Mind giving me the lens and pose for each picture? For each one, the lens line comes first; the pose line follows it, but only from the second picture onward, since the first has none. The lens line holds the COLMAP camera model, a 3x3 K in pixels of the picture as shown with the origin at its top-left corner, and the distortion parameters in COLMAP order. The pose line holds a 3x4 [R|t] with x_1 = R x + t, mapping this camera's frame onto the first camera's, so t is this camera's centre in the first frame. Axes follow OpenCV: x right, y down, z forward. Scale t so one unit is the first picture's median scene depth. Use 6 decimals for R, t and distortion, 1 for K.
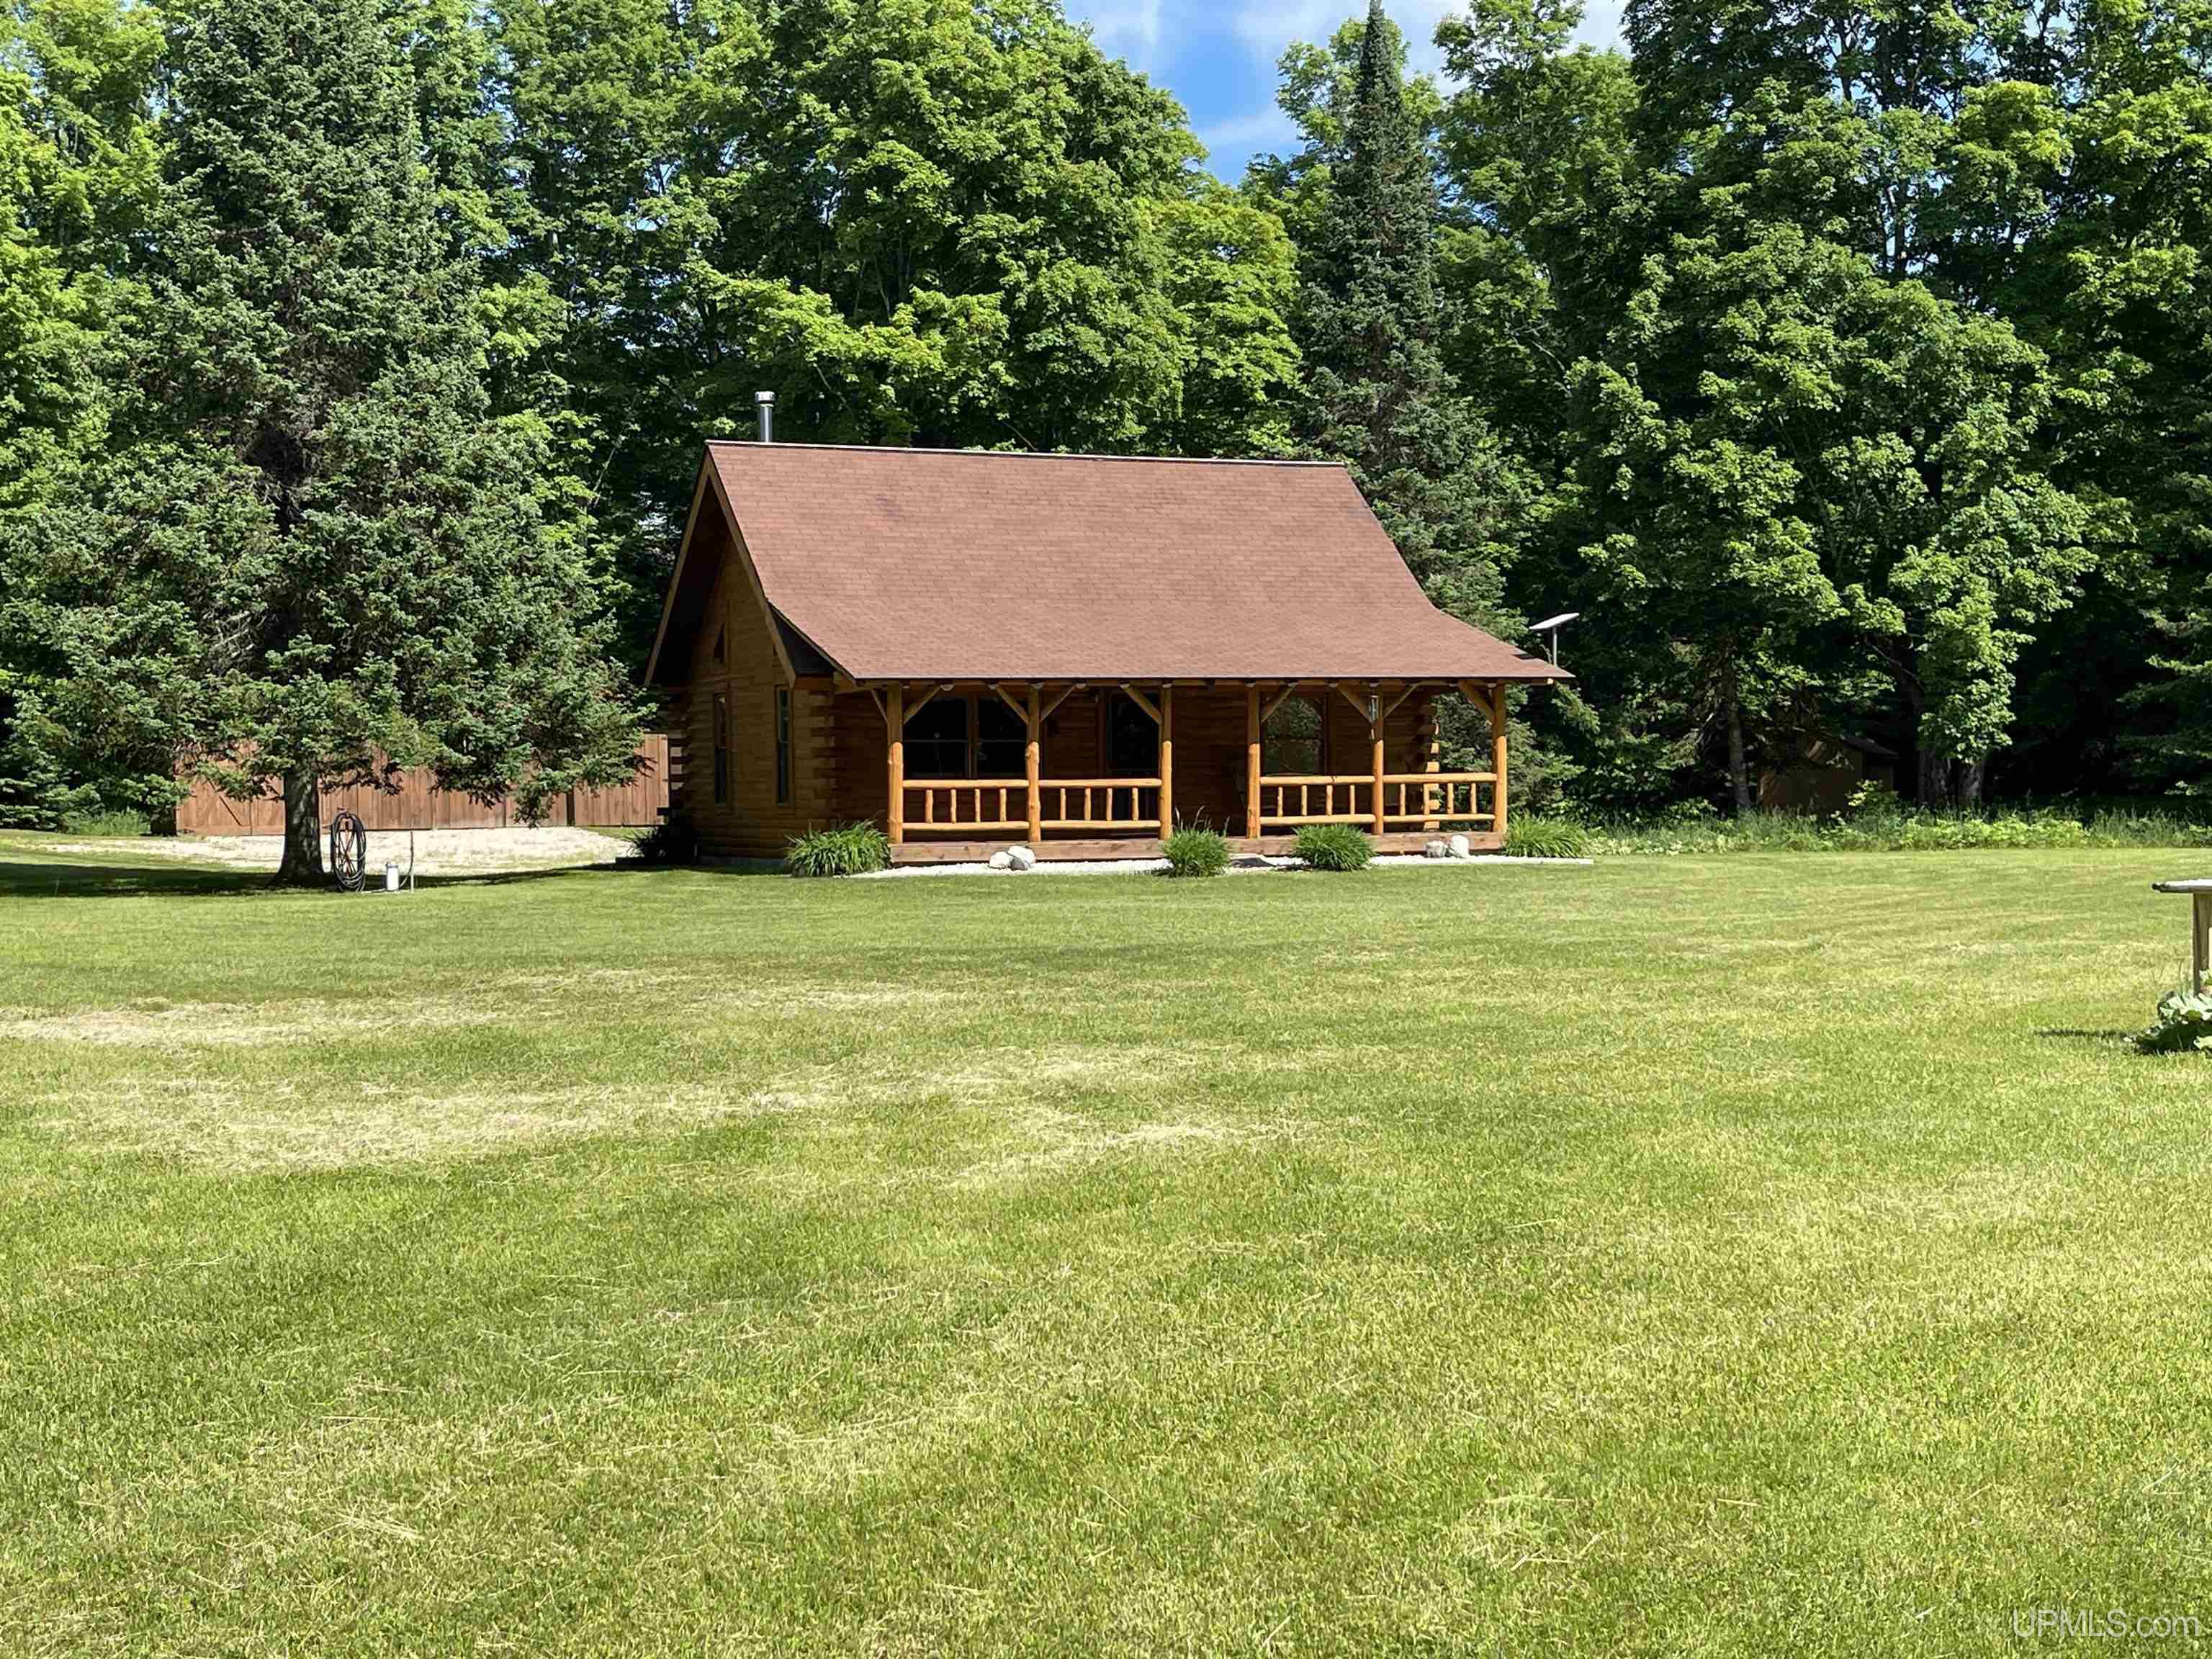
lens RADIAL K [[2772.9, 0, 1115.7], [0, 2772.9, 824.1], [0, 0, 1]] dist [0.042190, 0.000000]
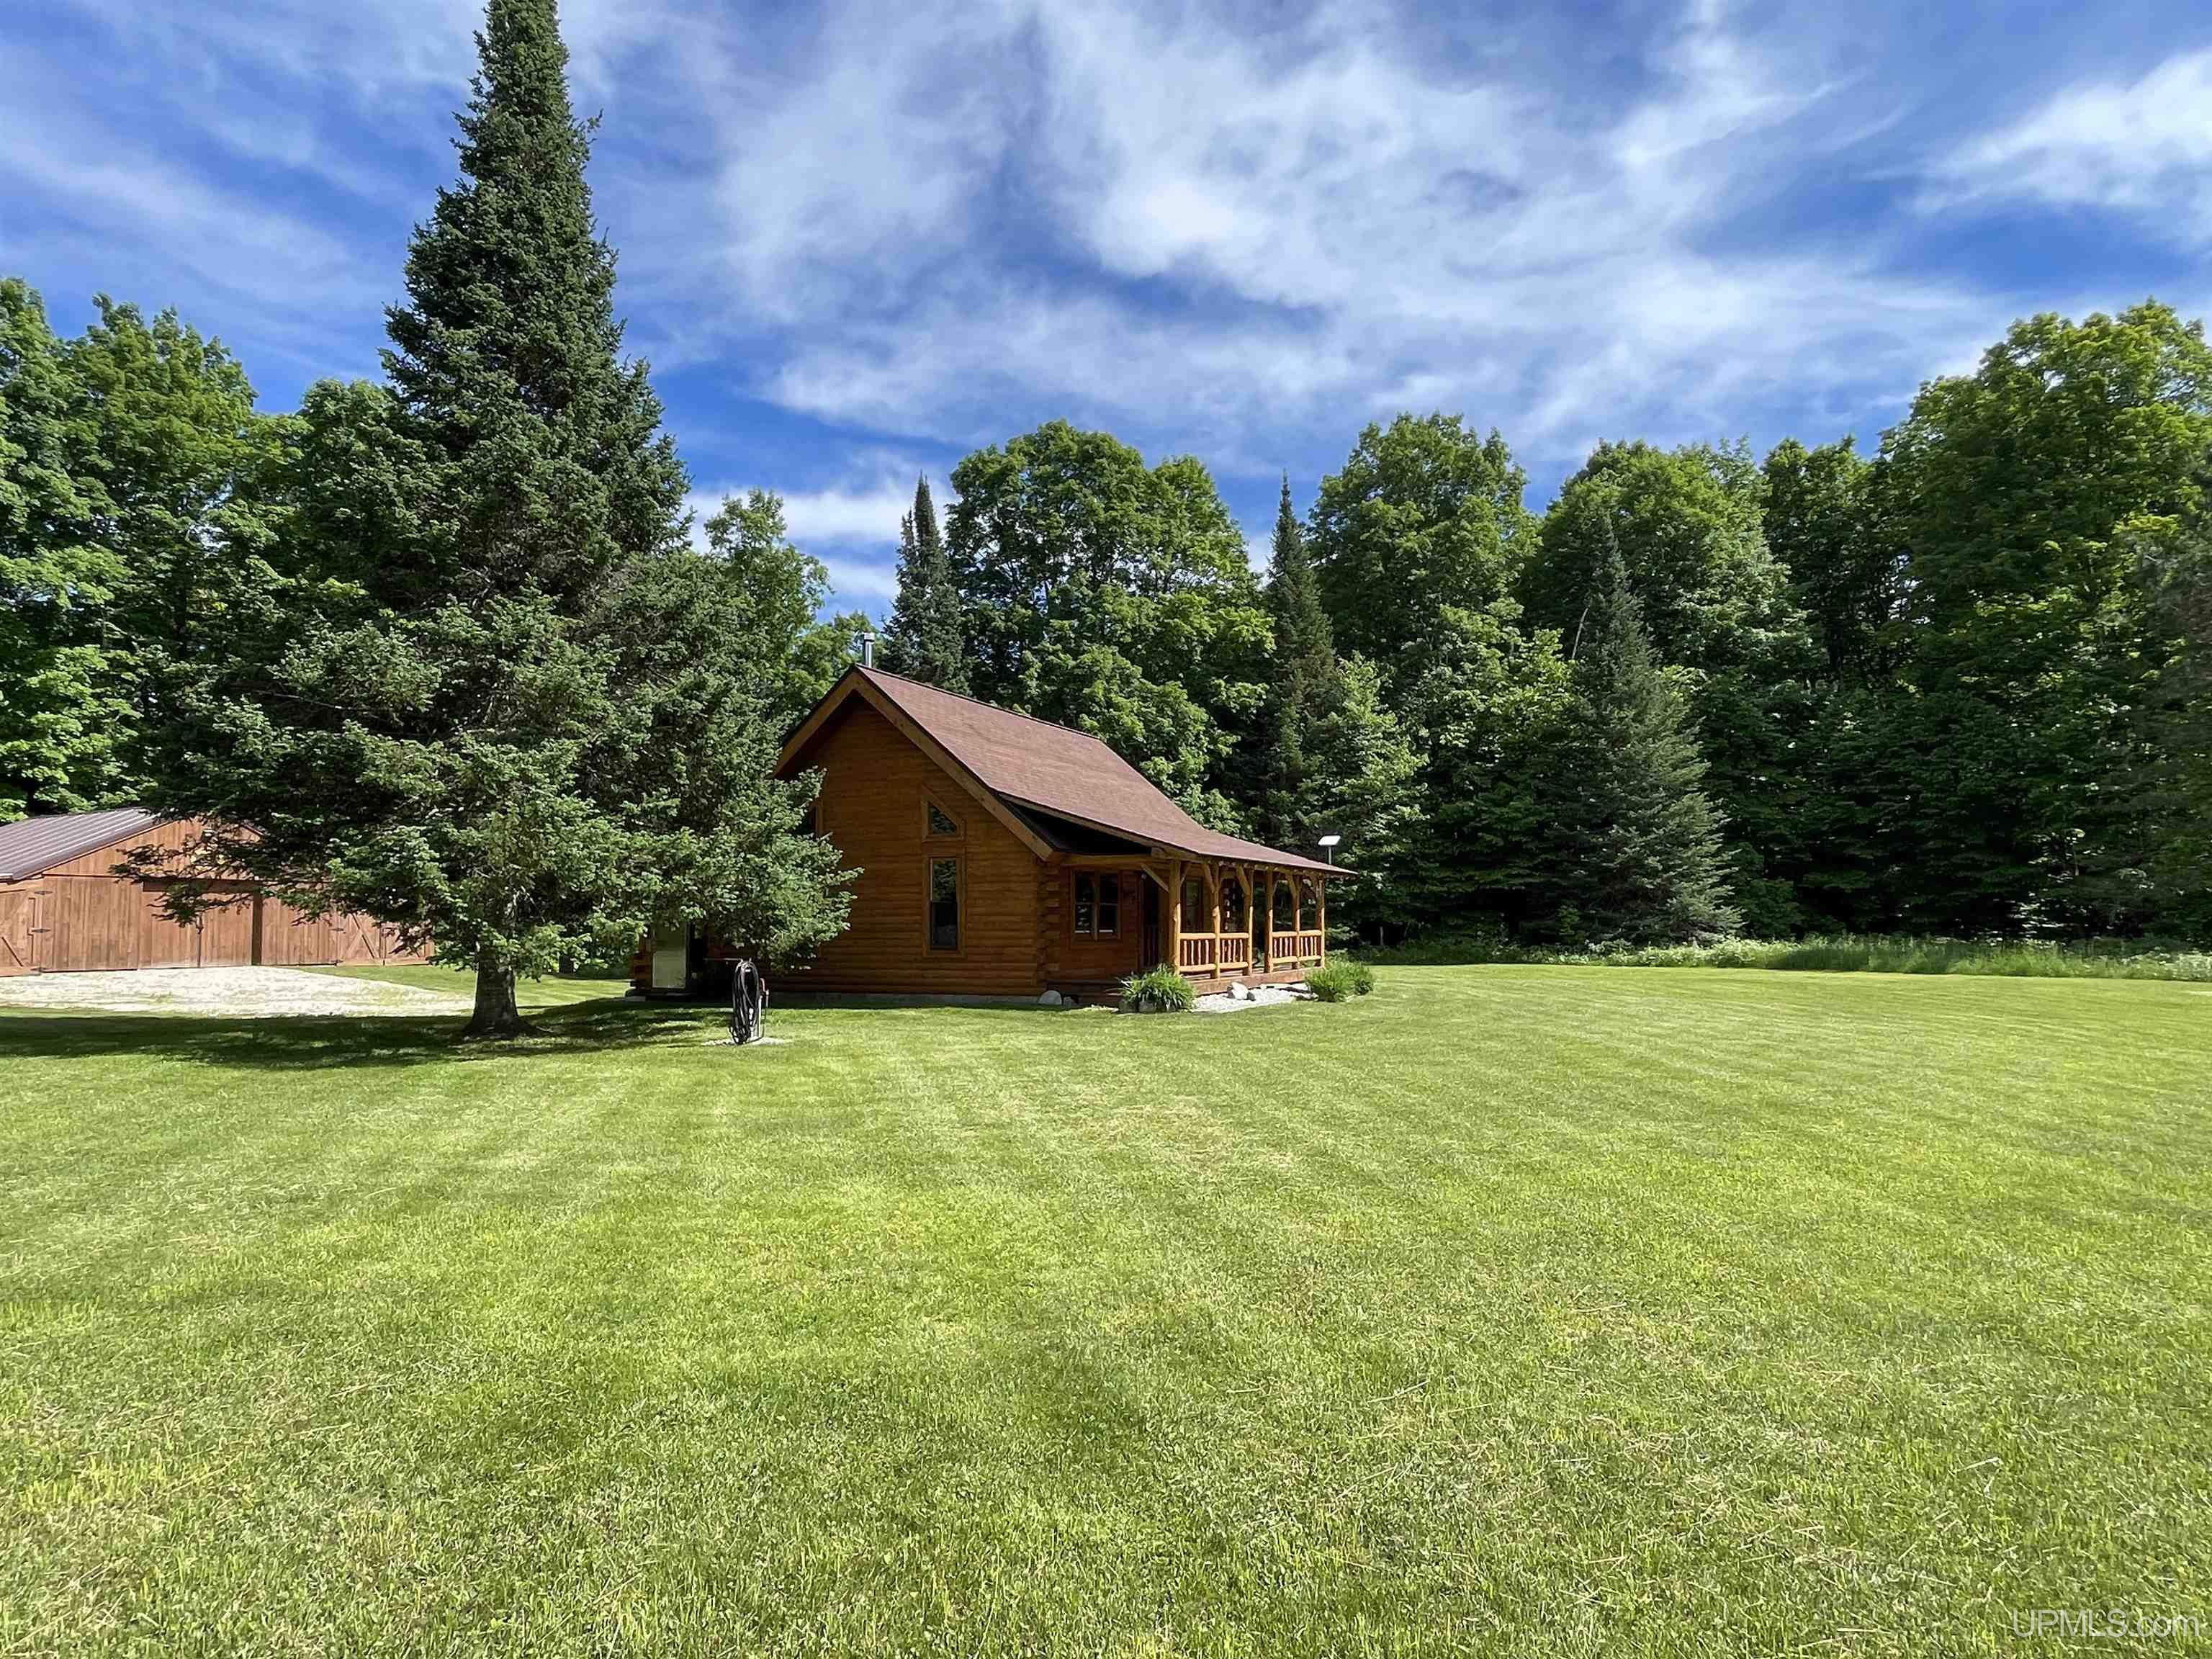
lens RADIAL K [[1240.6, 0, 1093.4], [0, 1240.6, 821.3], [0, 0, 1]] dist [-0.016429, 0.007651]
pose [[0.755295, 0.061816, 0.652463, -0.325117], [0.007565, 0.994653, -0.102993, -0.005589], [-0.655341, 0.082726, 0.750789, 0.379352]]
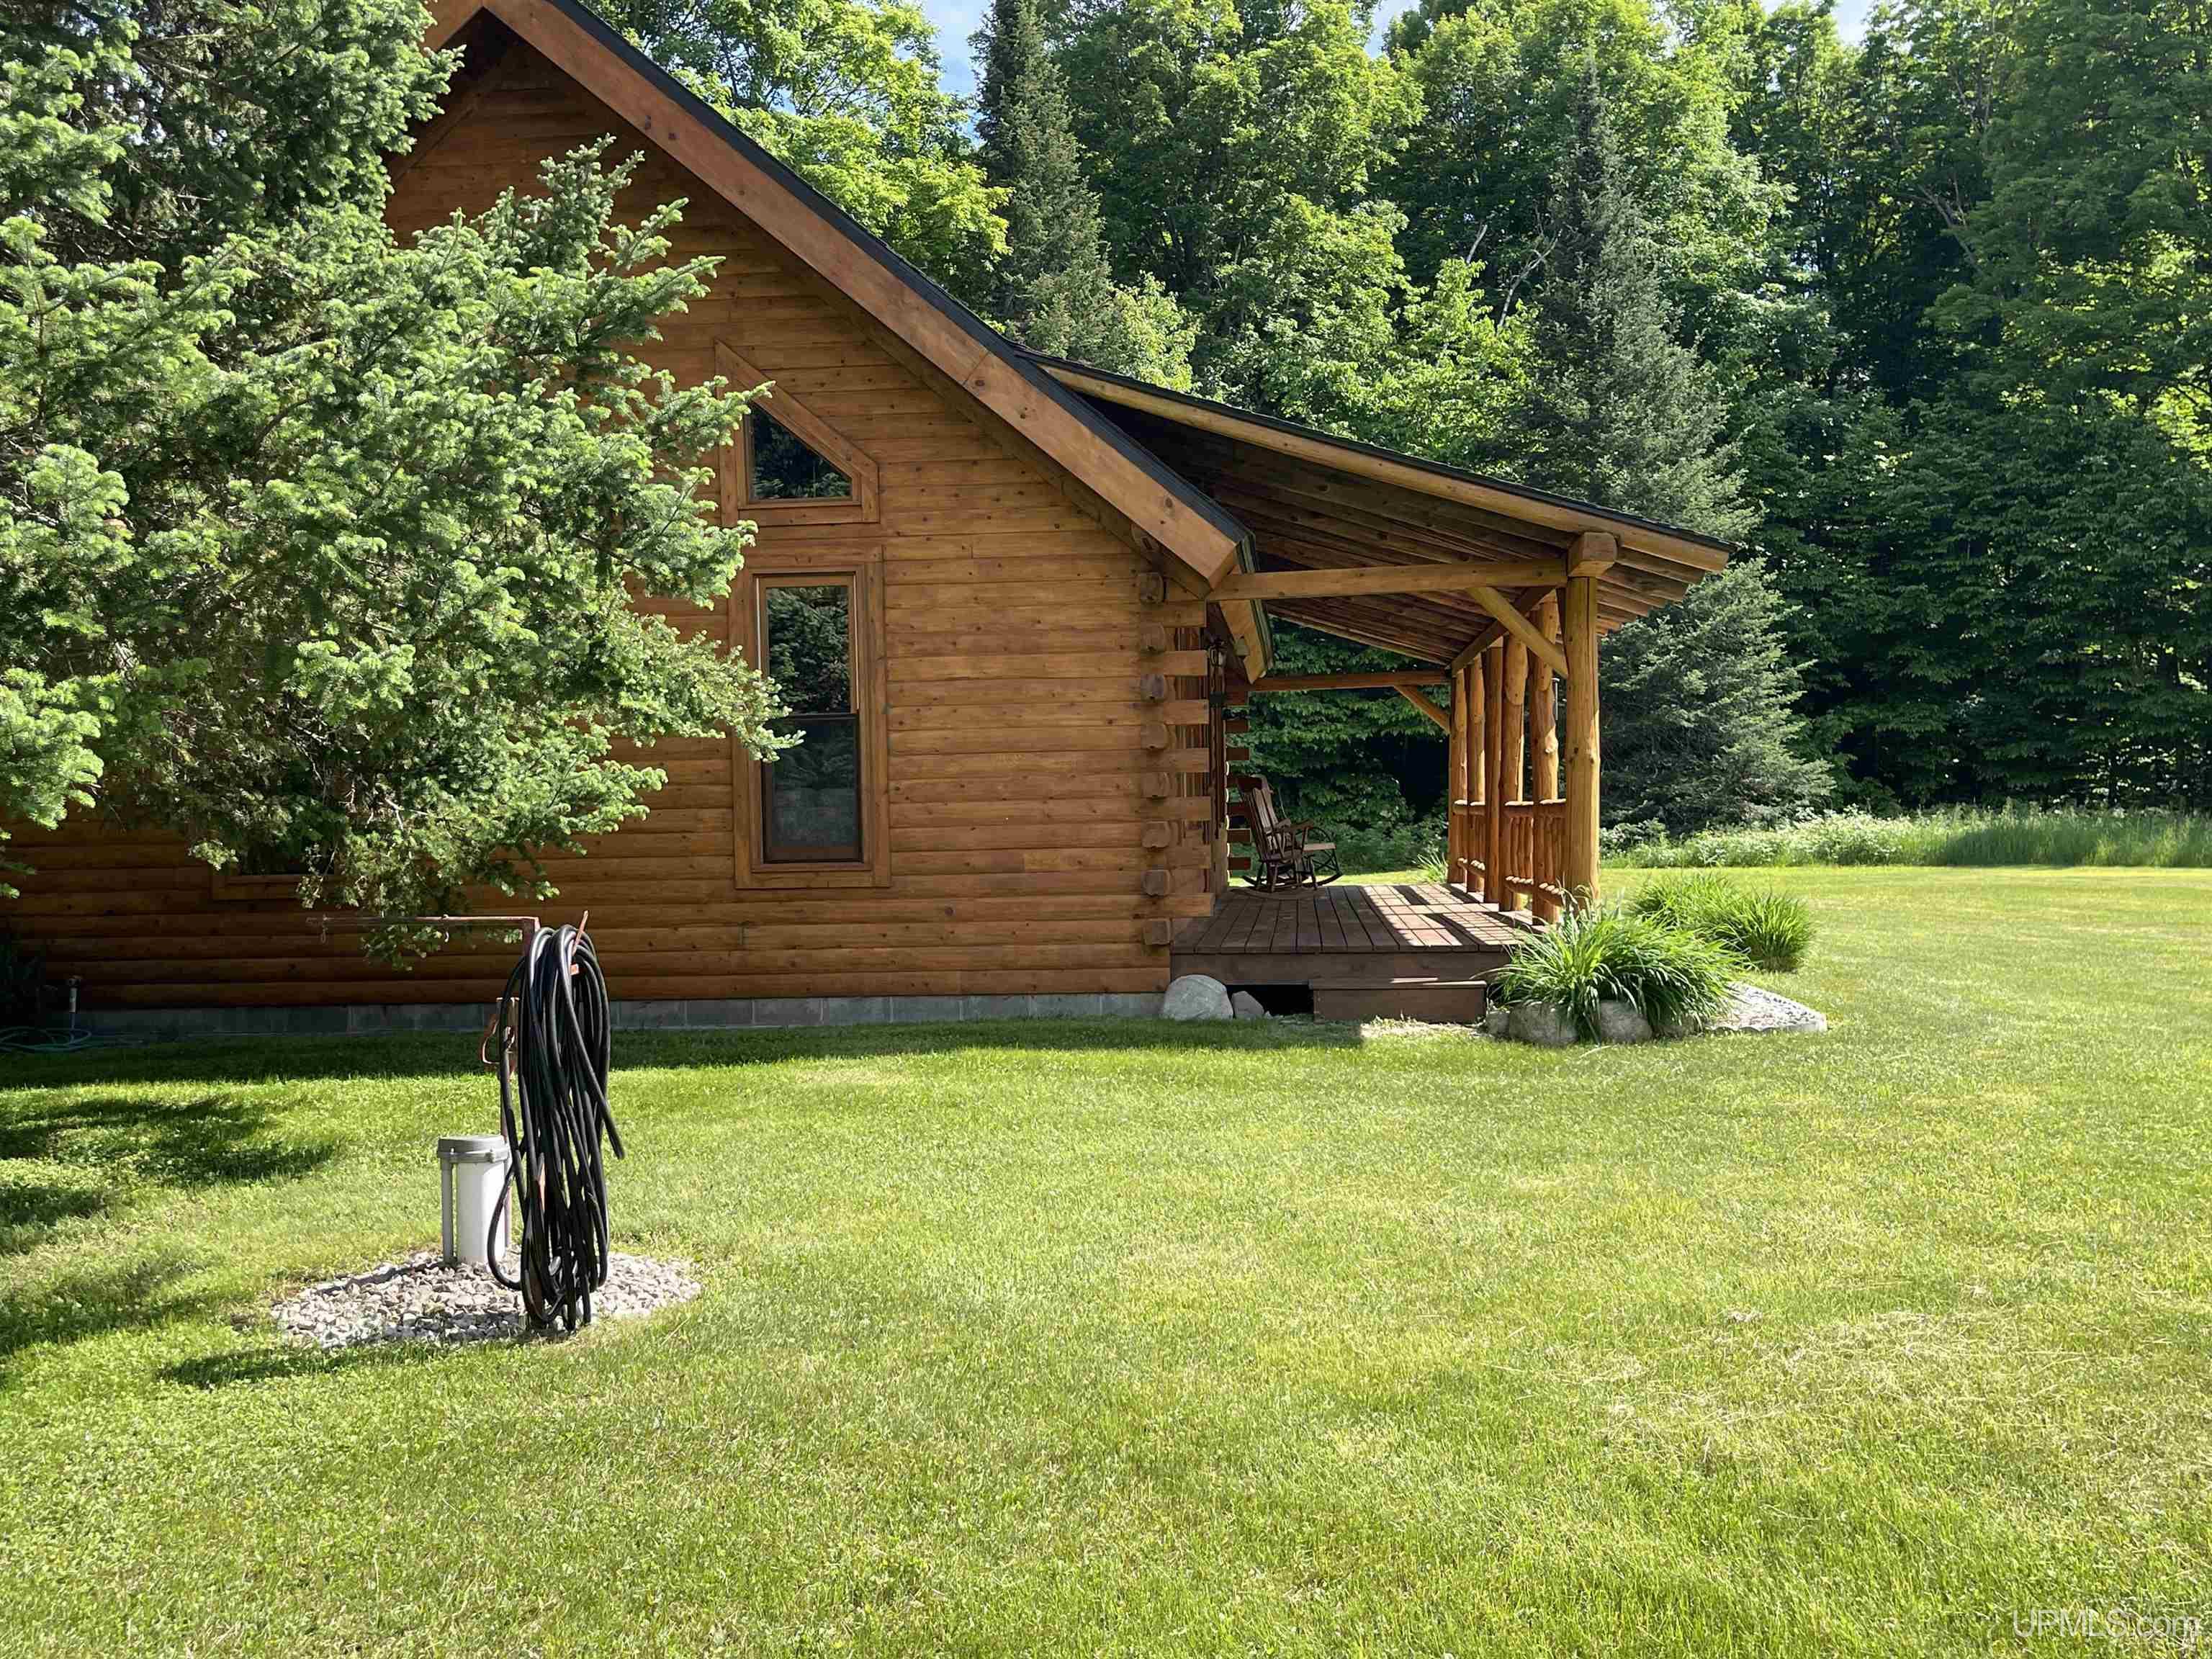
lens RADIAL K [[2038.8, 0, 1109.5], [0, 2038.8, 843.9], [0, 0, 1]] dist [0.019660, 0.000000]
pose [[0.493837, -0.015610, 0.869414, -0.268293], [0.034069, 0.999418, -0.001407, -0.006570], [-0.868887, 0.030315, 0.494082, 0.580578]]
